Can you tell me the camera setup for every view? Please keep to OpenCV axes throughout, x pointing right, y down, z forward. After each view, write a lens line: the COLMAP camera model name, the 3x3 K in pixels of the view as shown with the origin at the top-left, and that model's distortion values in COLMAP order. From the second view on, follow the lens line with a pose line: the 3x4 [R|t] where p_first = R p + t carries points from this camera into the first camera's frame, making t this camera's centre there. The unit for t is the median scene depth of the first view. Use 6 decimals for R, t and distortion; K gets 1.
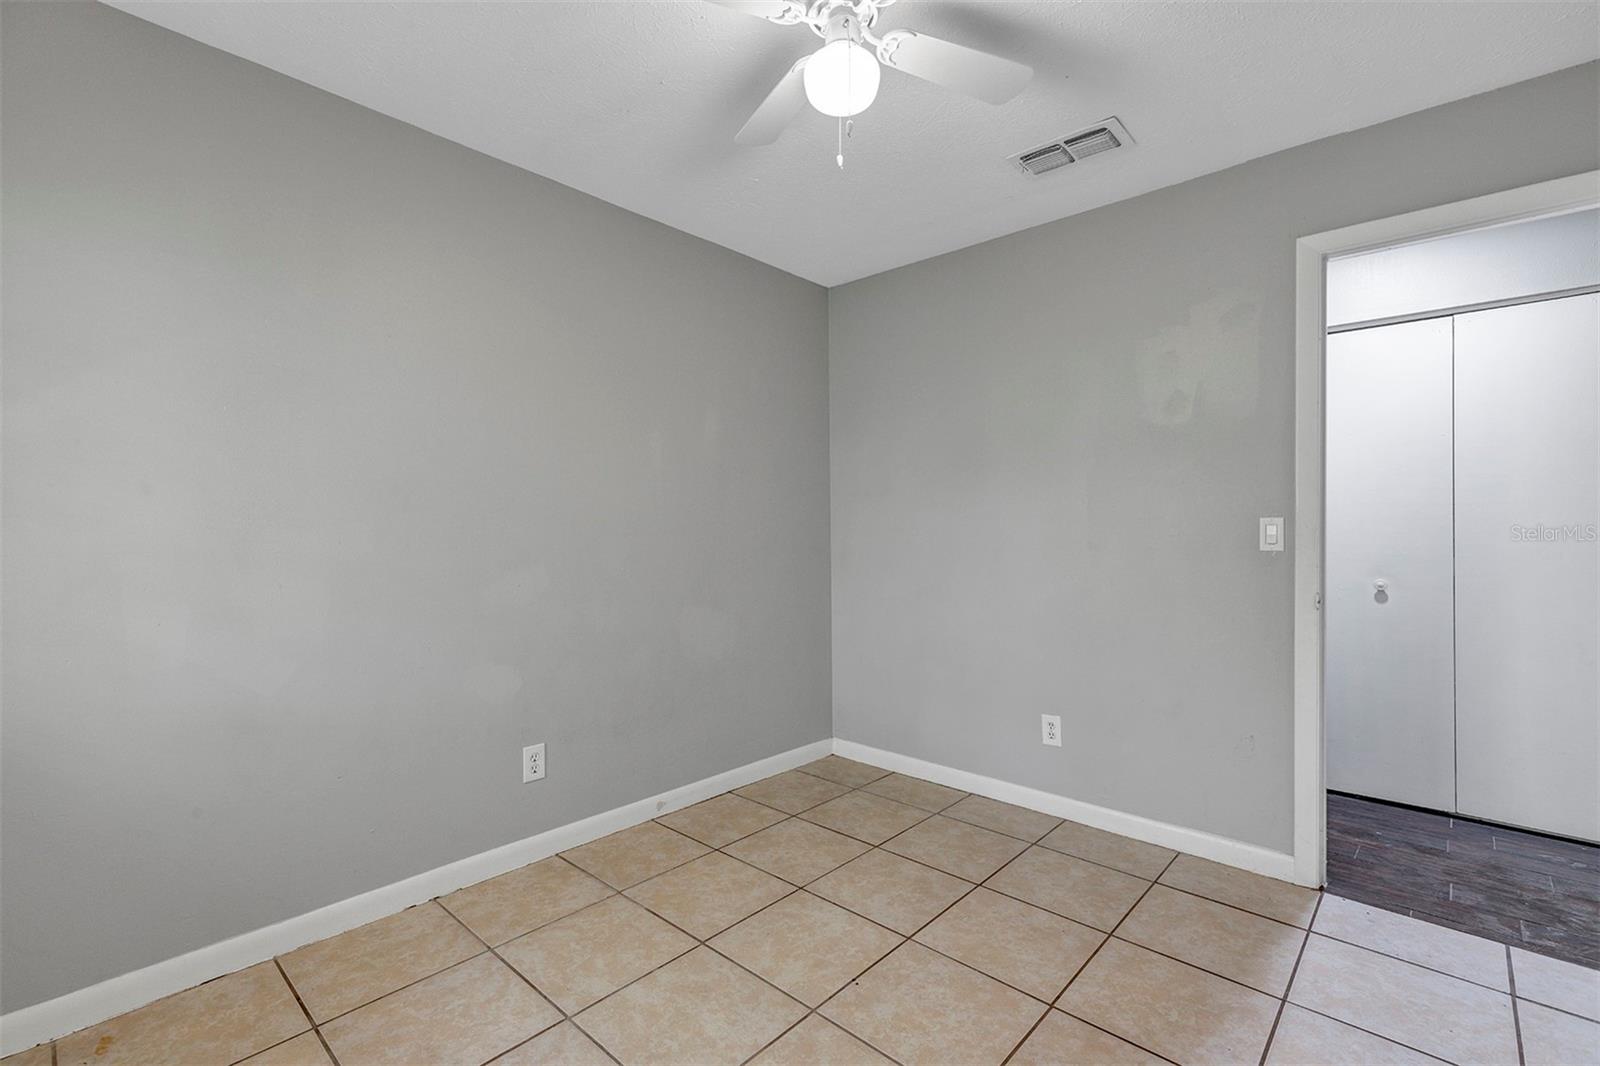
lens RADIAL K [[719.1, 0, 772.7], [0, 719.1, 529.1], [0, 0, 1]] dist [0.003404, 0.000504]
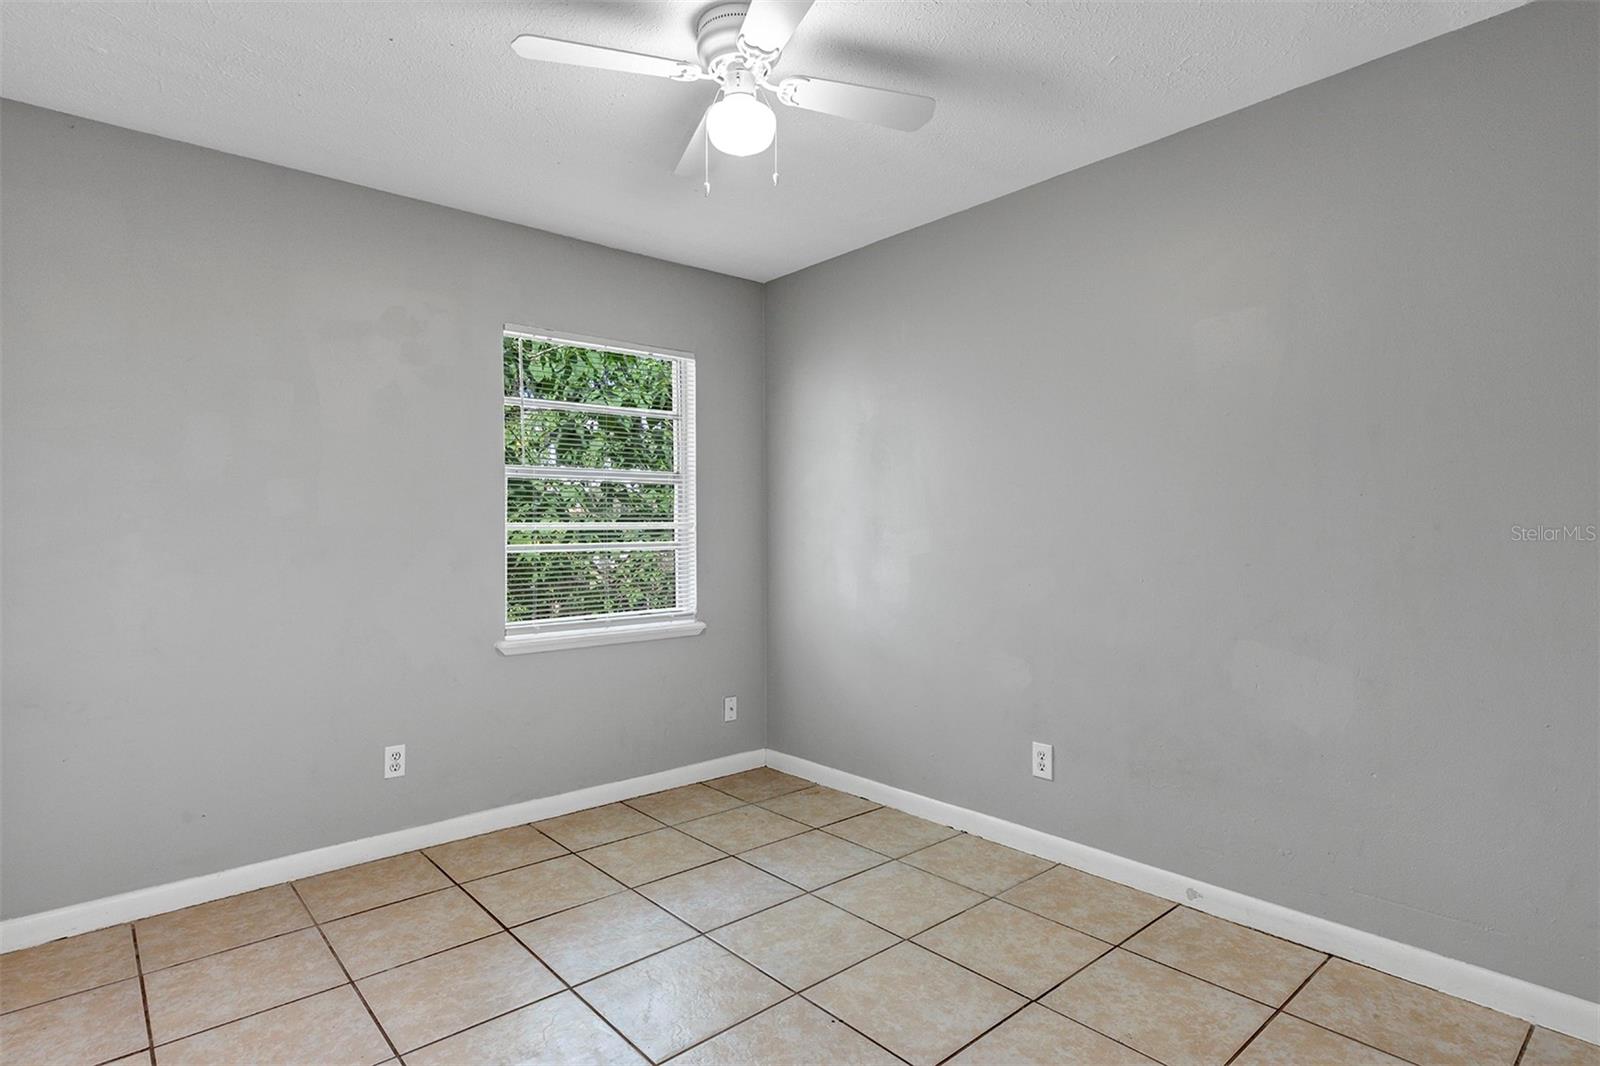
lens RADIAL K [[812.9, 0, 803.7], [0, 812.9, 532.5], [0, 0, 1]] dist [0.000937, 0.000909]
pose [[-0.080580, 0.002785, -0.996744, 0.924254], [0.002871, 0.999993, 0.002562, -0.001961], [0.996744, -0.002656, -0.080588, 0.831943]]
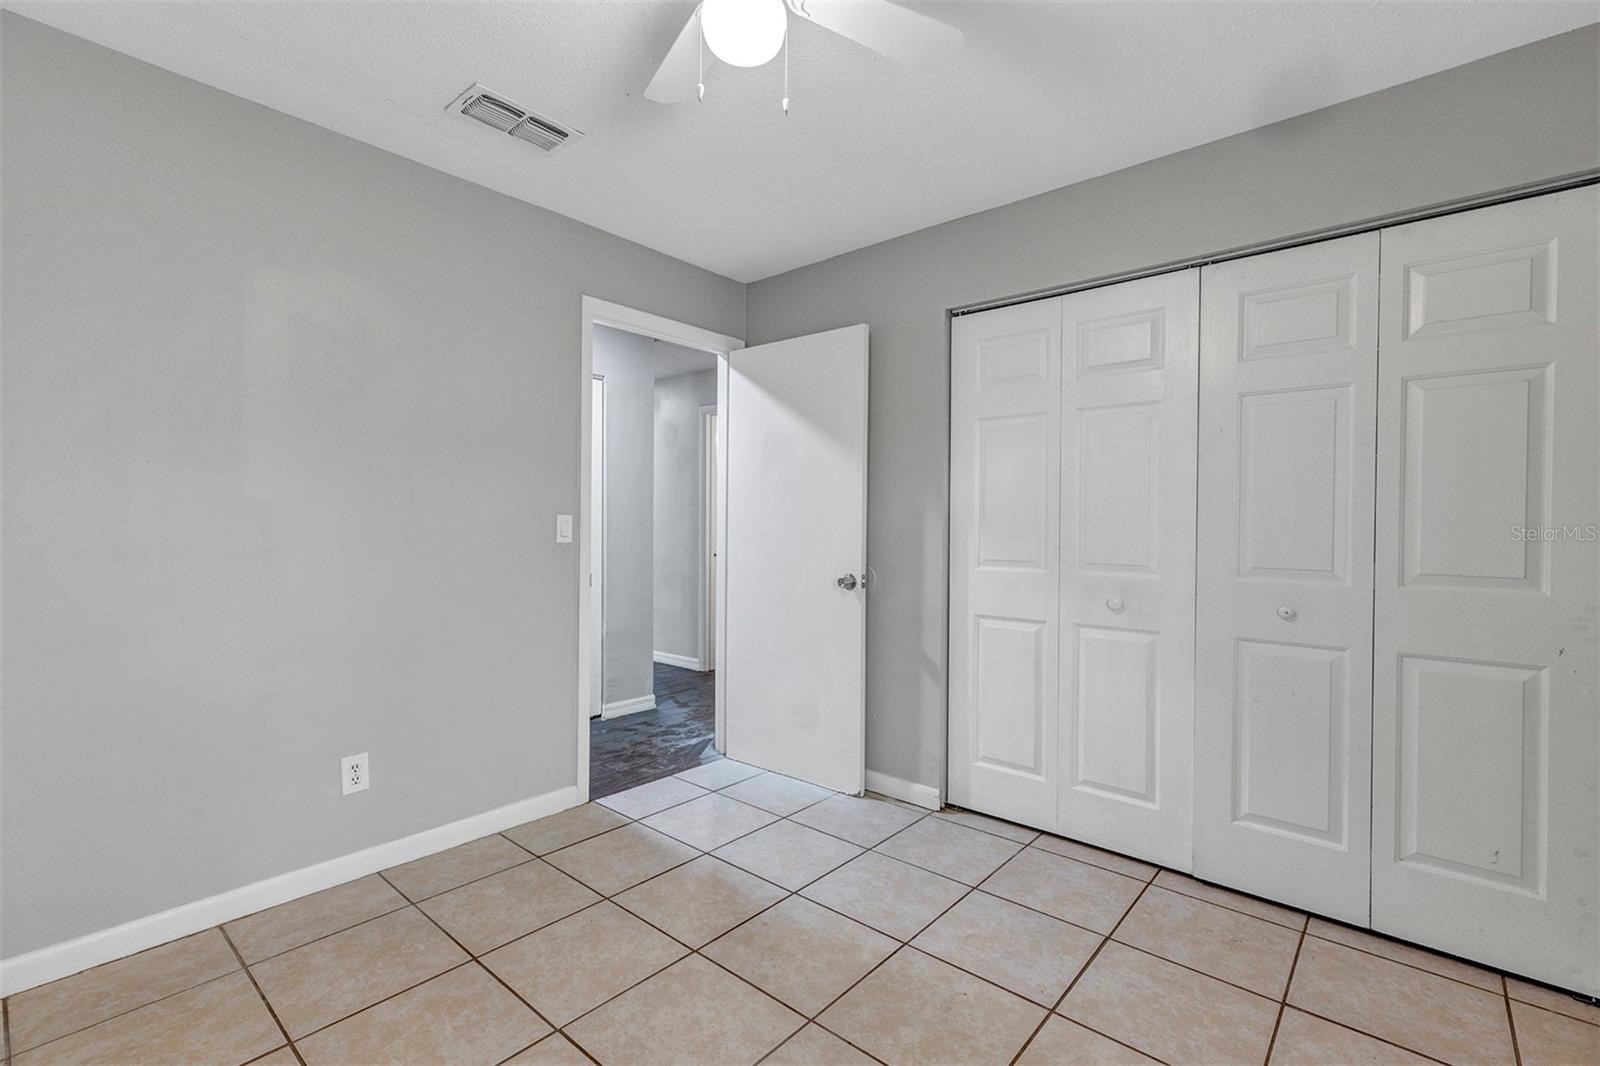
lens RADIAL K [[726.8, 0, 803.5], [0, 726.8, 529.2], [0, 0, 1]] dist [0.009623, -0.000041]
pose [[-0.059312, -0.006706, 0.998217, -0.567106], [-0.003307, 0.999973, 0.006521, -0.001512], [-0.998234, -0.002914, -0.059332, 0.681619]]
